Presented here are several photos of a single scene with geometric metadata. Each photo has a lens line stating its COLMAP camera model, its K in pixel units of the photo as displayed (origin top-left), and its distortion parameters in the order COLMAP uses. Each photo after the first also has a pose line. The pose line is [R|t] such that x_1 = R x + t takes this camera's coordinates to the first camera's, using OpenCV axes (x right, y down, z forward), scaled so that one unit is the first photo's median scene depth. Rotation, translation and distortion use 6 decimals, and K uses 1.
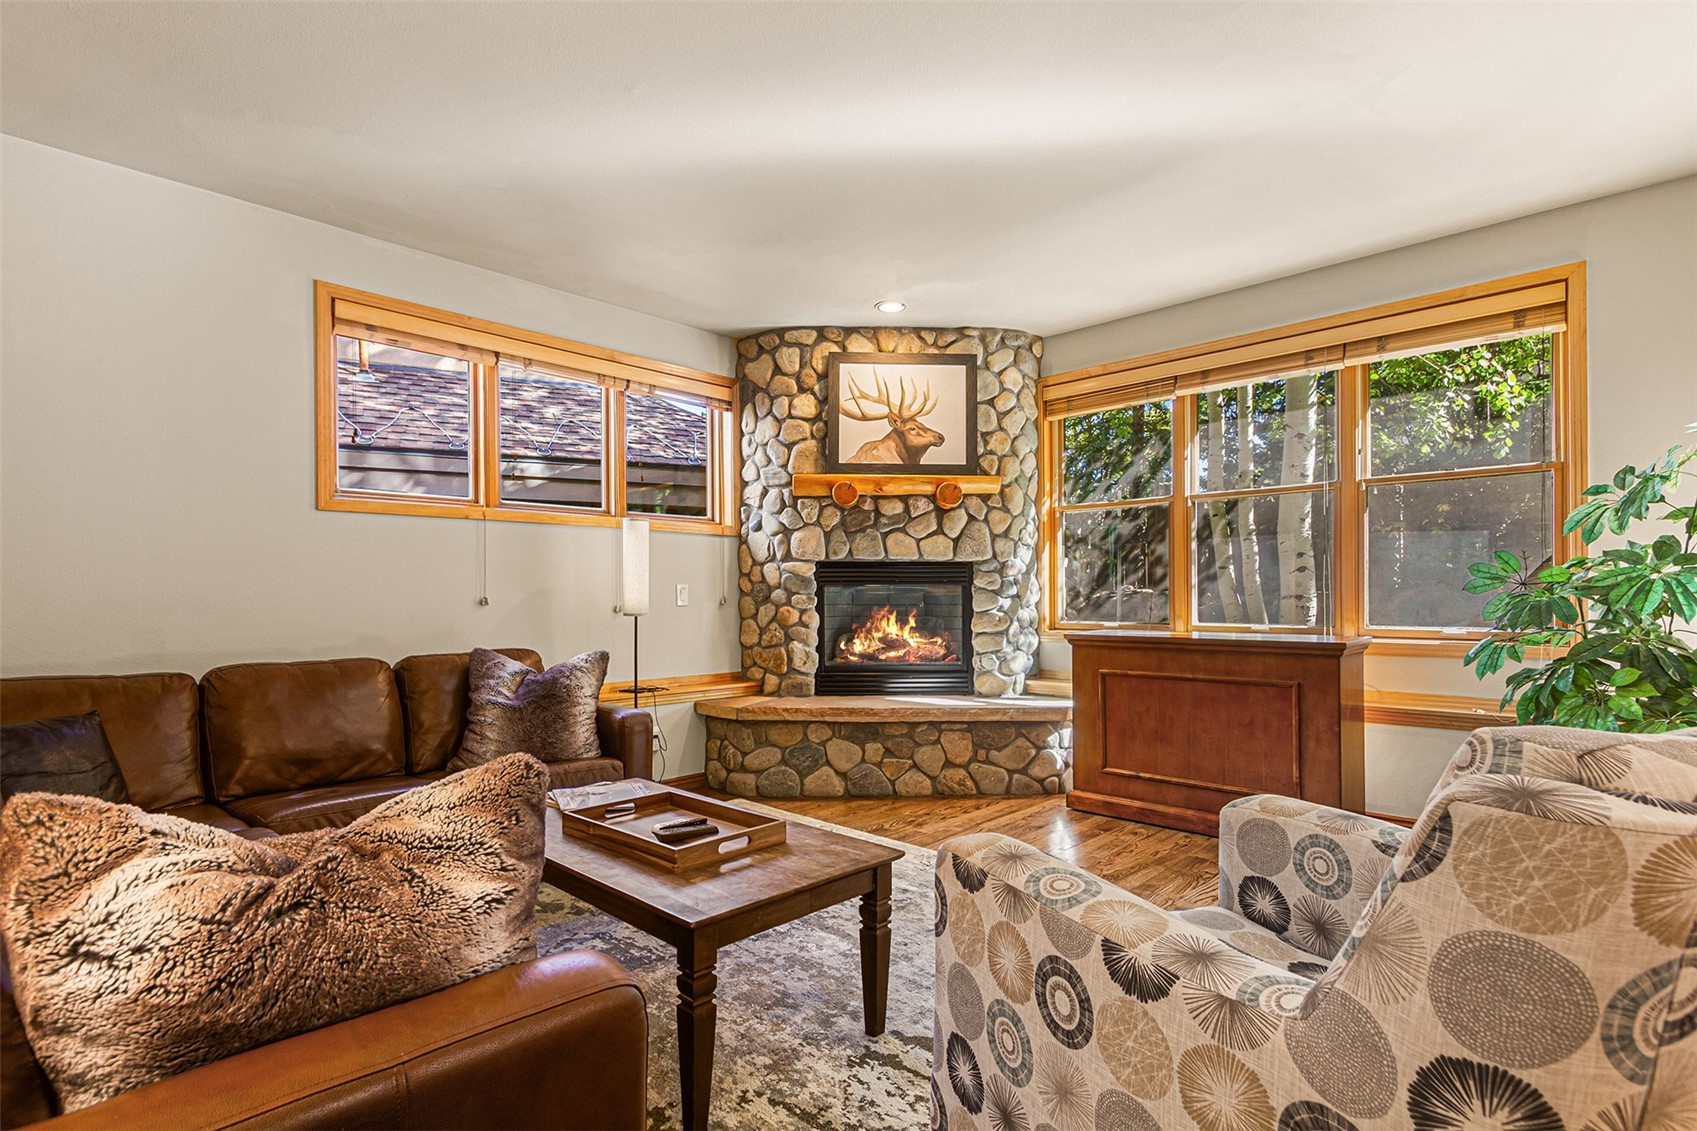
lens RADIAL K [[801.0, 0, 852.3], [0, 801.0, 603.5], [0, 0, 1]] dist [0.001222, -0.000679]
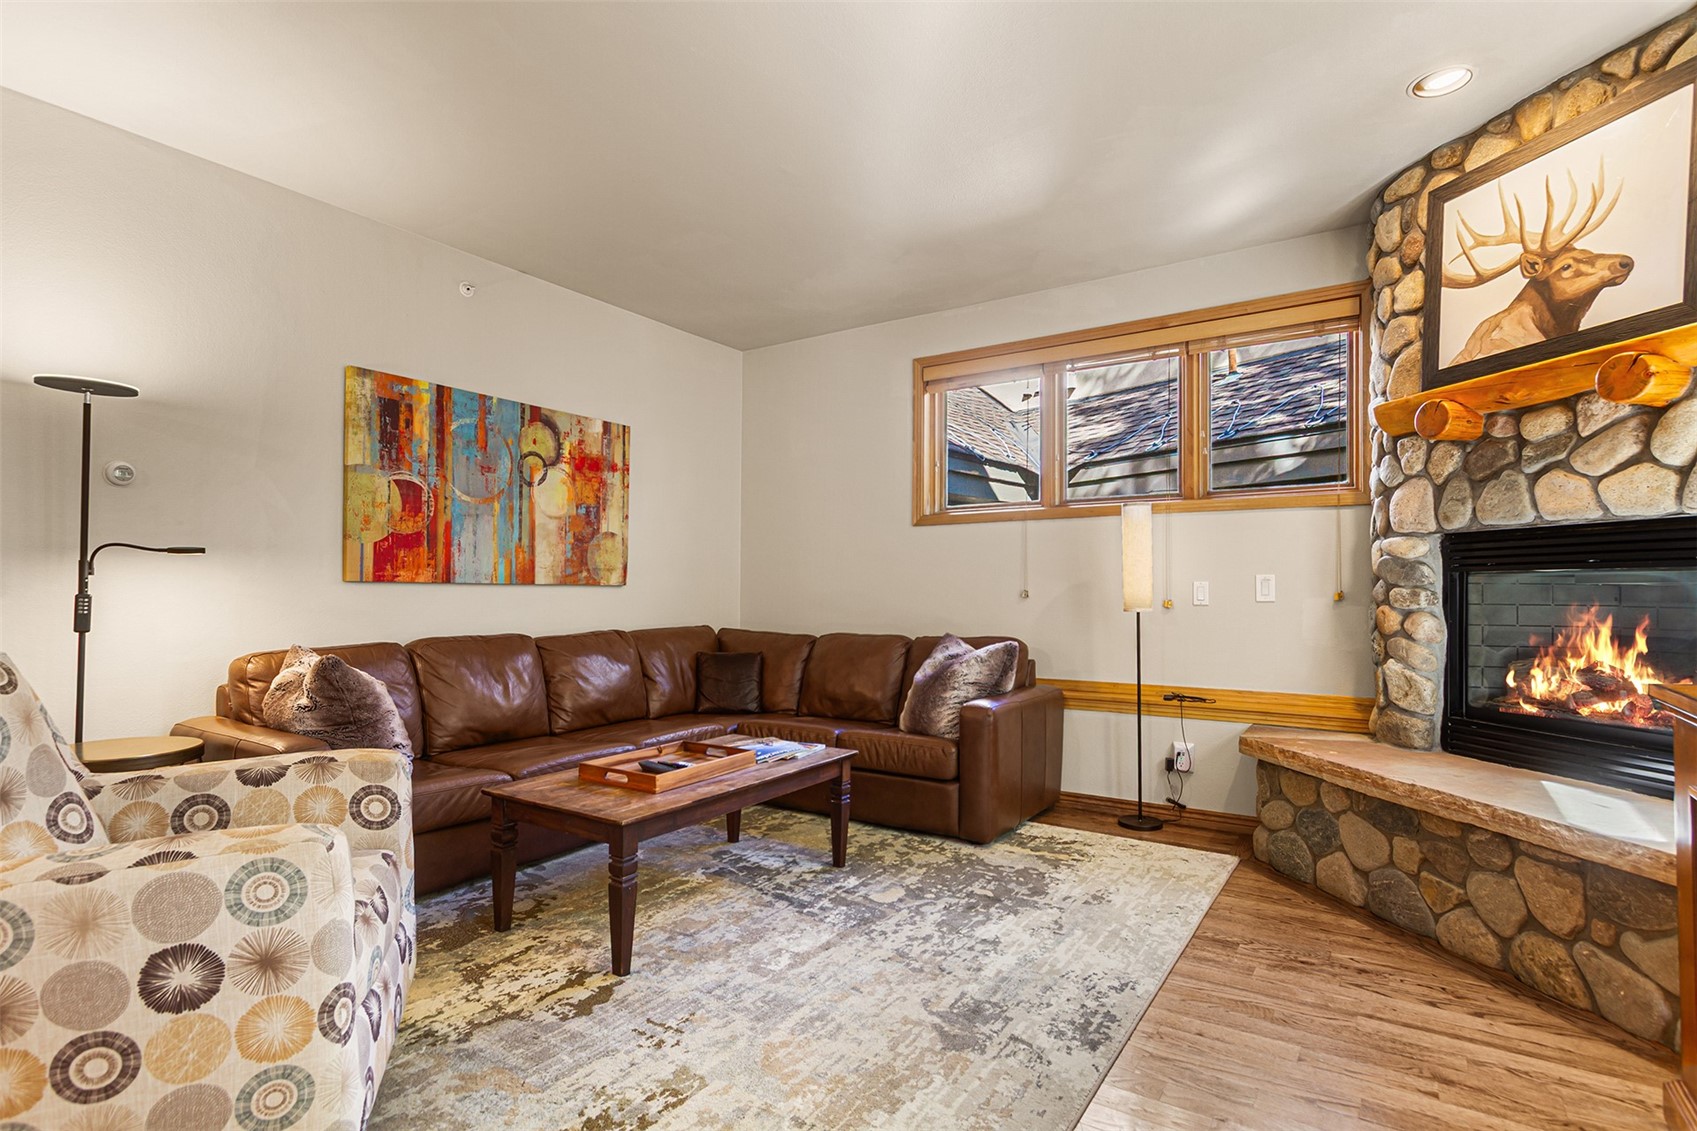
lens RADIAL K [[831.4, 0, 850.3], [0, 831.4, 593.2], [0, 0, 1]] dist [-0.000171, -0.000515]
pose [[0.198519, 0.007414, -0.980069, 0.504188], [-0.009301, 0.999941, 0.005680, -0.006298], [0.980053, 0.007988, 0.198576, 0.436570]]
